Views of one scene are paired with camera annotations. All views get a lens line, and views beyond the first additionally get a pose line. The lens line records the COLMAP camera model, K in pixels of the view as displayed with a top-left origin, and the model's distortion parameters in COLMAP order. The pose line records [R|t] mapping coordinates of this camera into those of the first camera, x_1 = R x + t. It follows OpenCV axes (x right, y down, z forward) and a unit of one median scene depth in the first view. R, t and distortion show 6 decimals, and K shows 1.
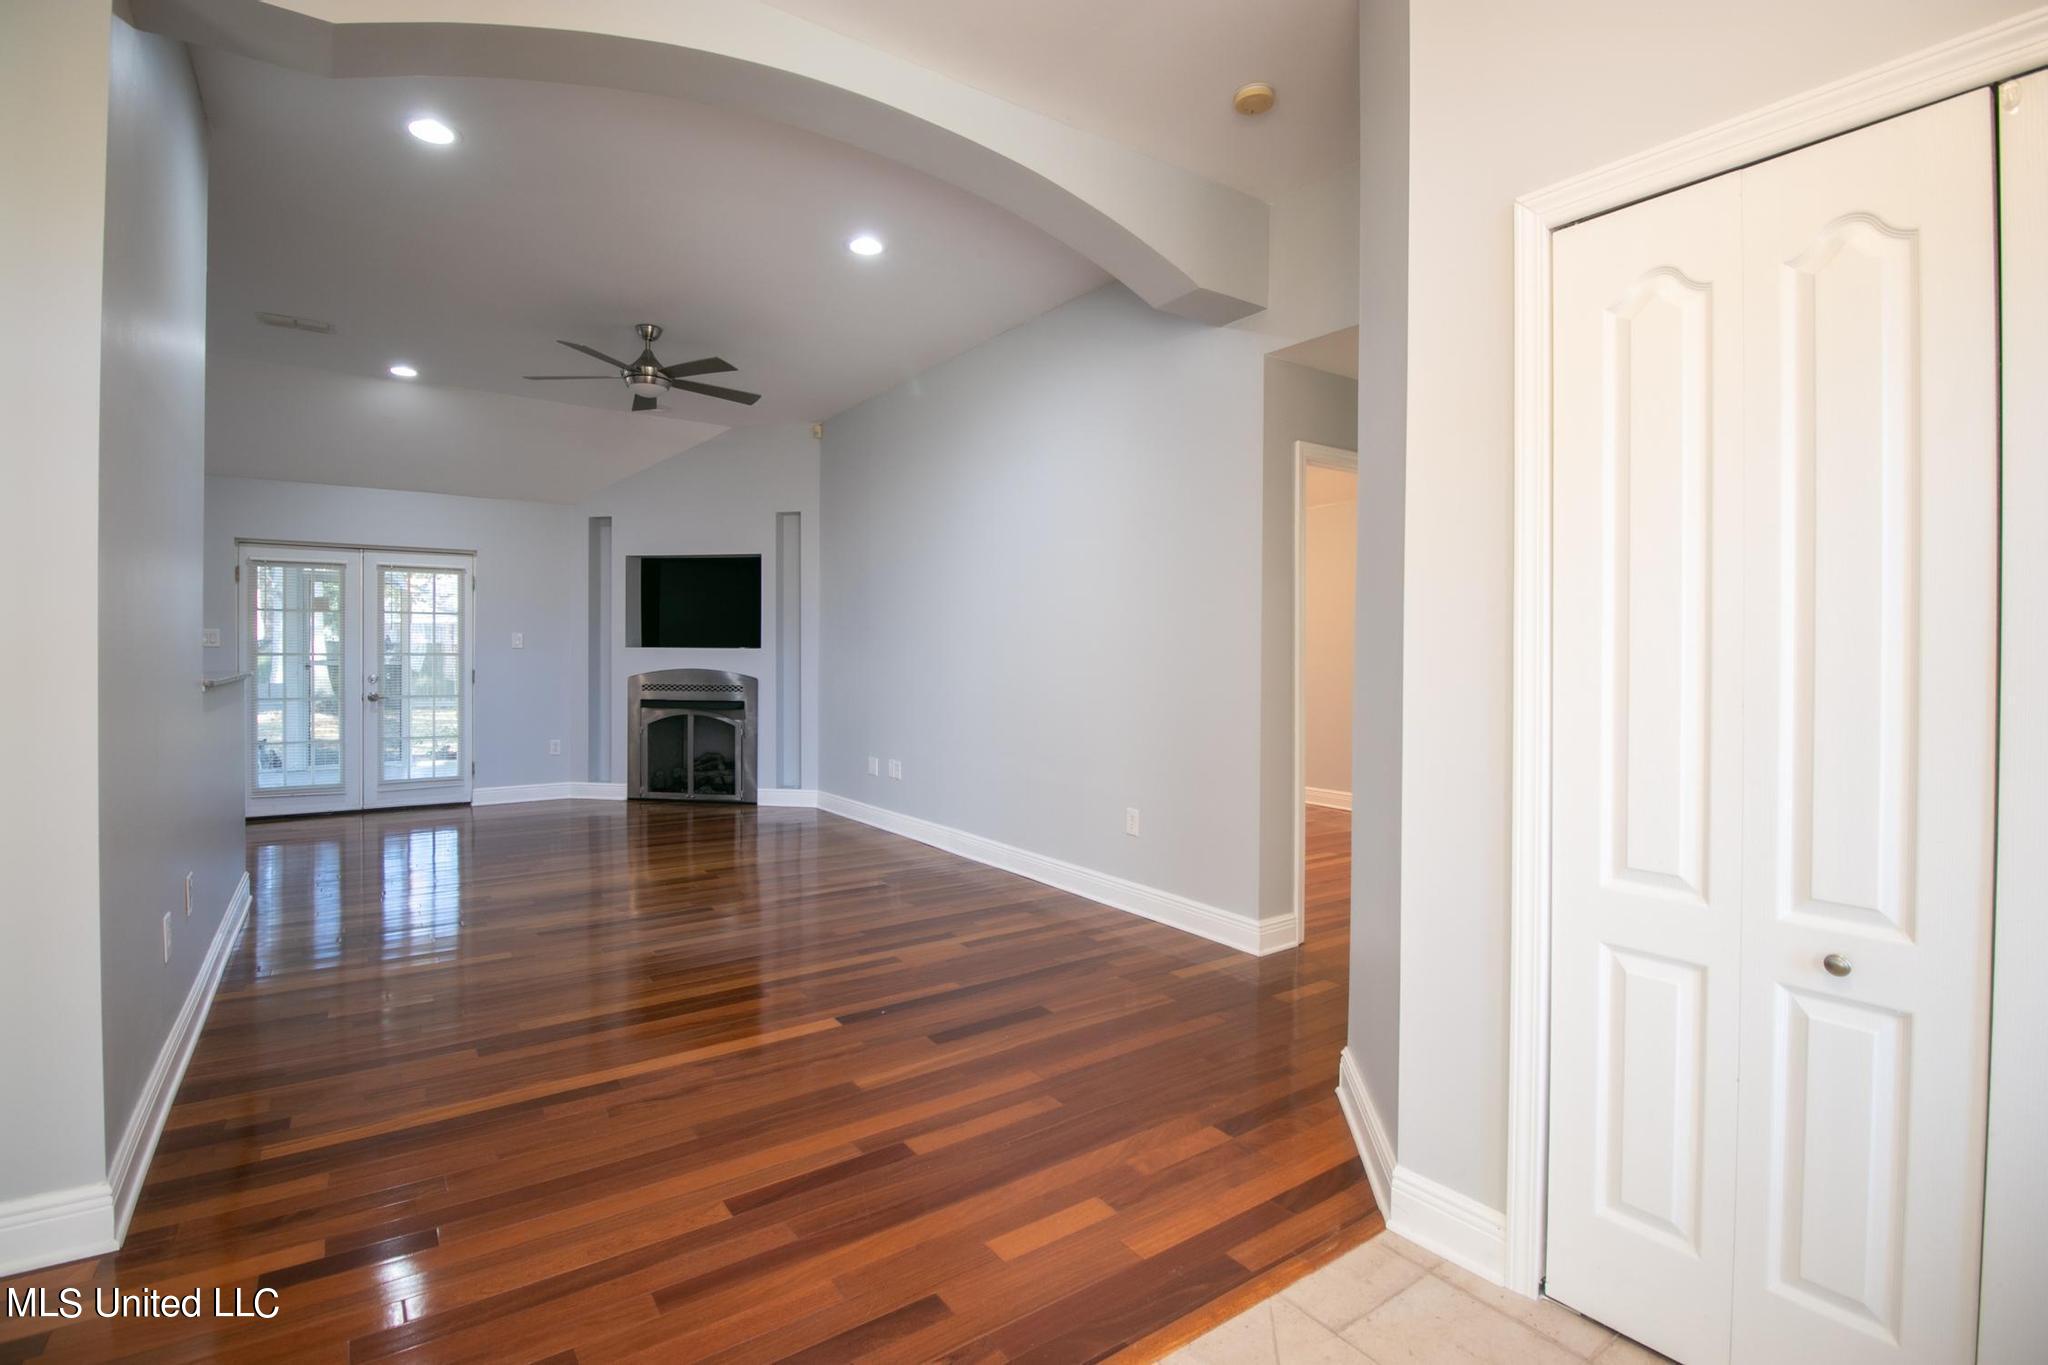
lens RADIAL K [[919.2, 0, 1013.5], [0, 919.2, 671.4], [0, 0, 1]] dist [-0.024769, 0.000160]
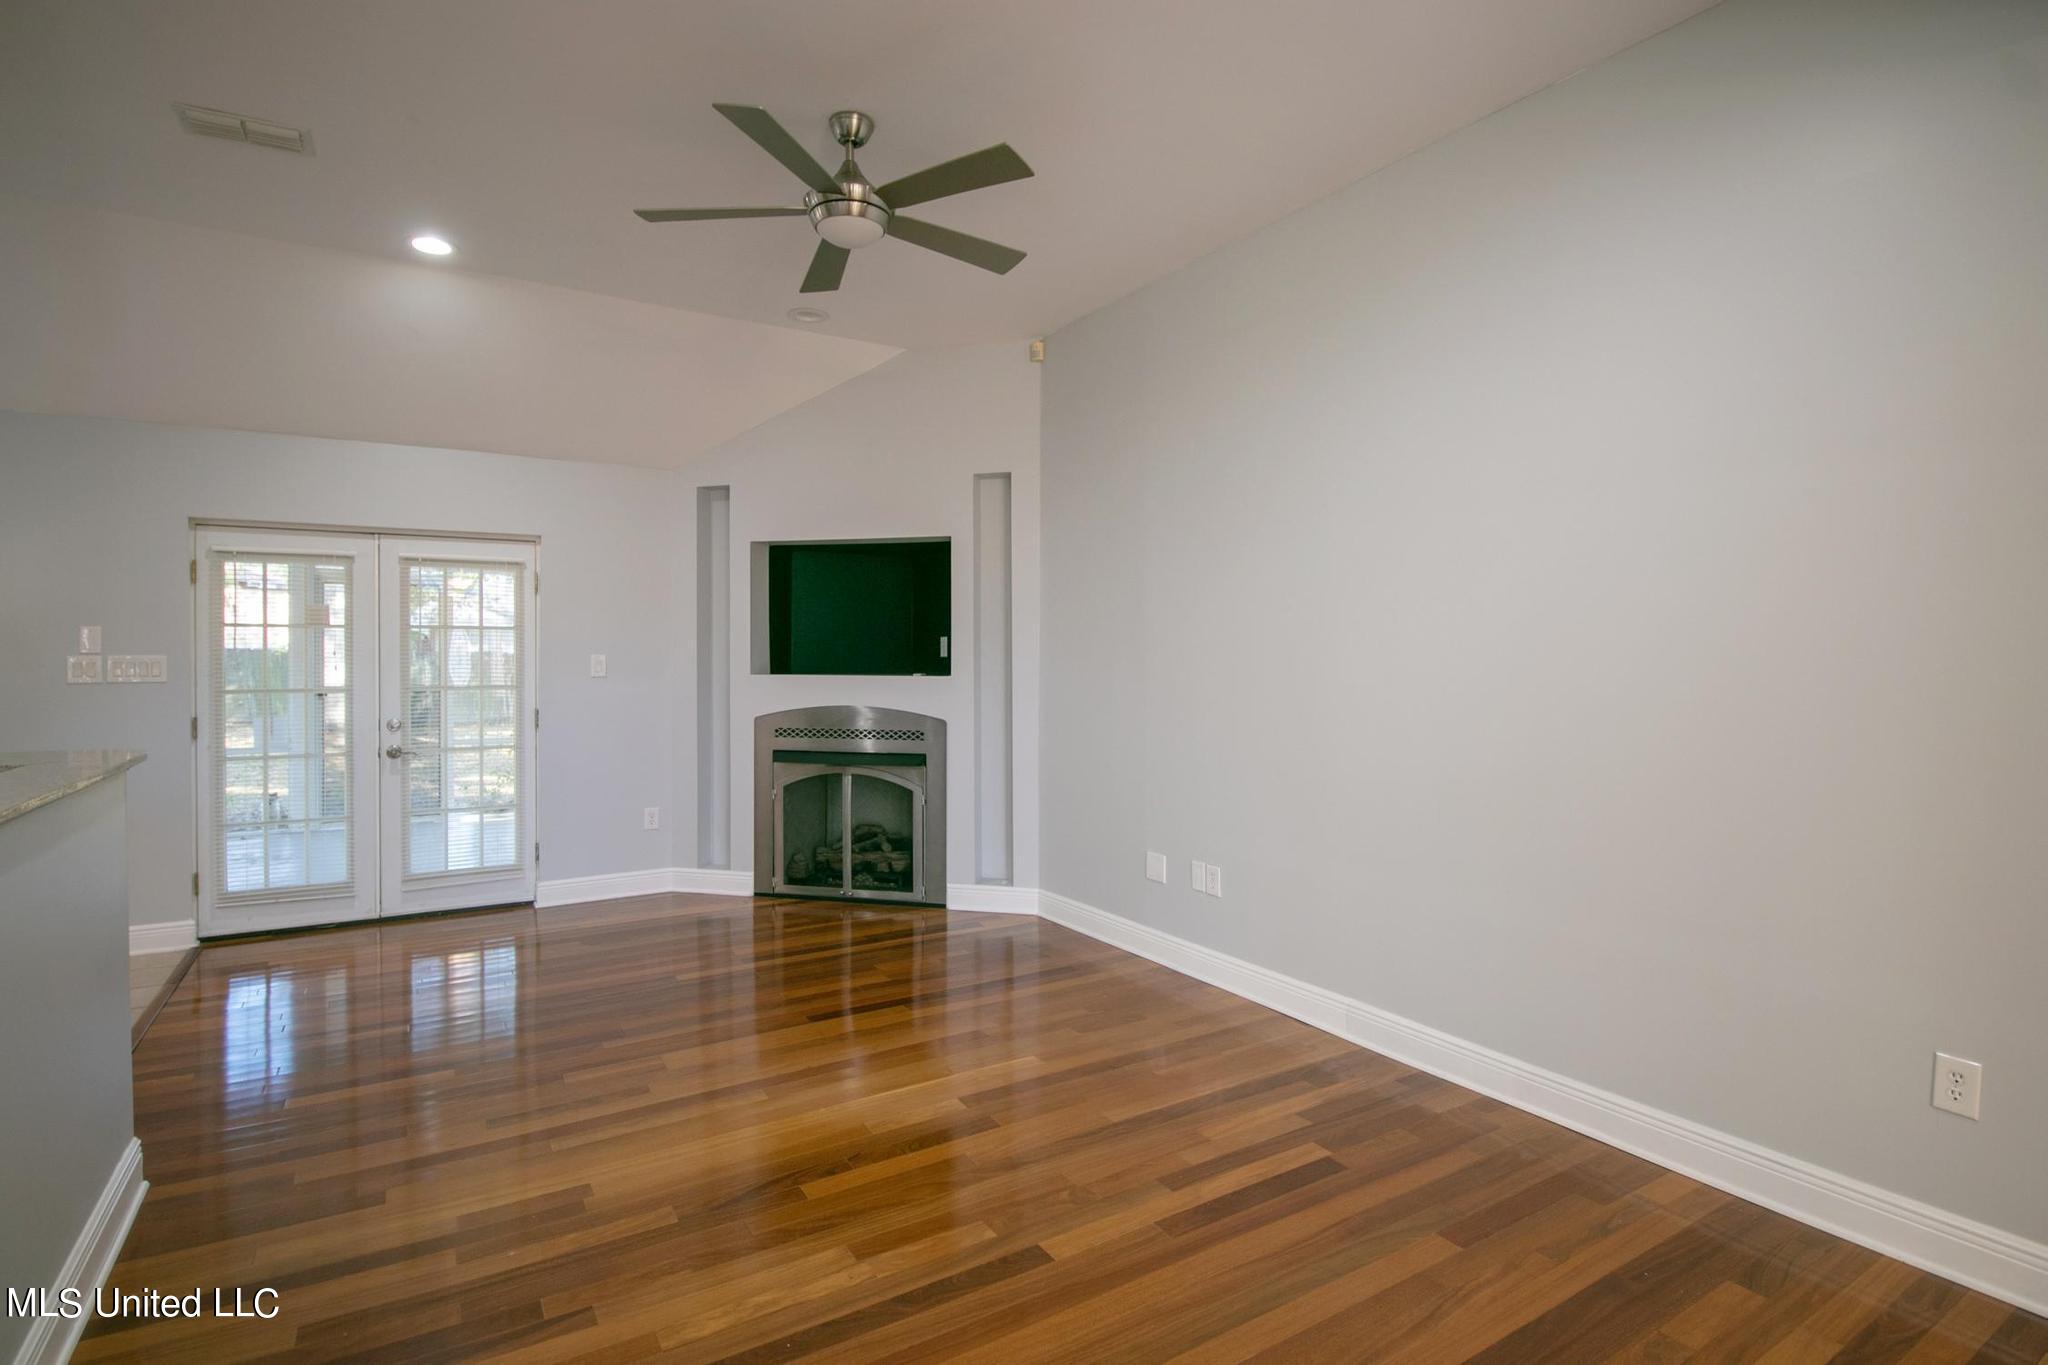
lens RADIAL K [[1008.5, 0, 1032.5], [0, 1008.5, 681.1], [0, 0, 1]] dist [-0.017520, -0.002170]
pose [[0.997871, -0.002987, -0.065153, -0.168390], [0.003162, 0.999992, 0.002572, -0.023508], [0.065145, -0.002773, 0.997872, 0.265913]]
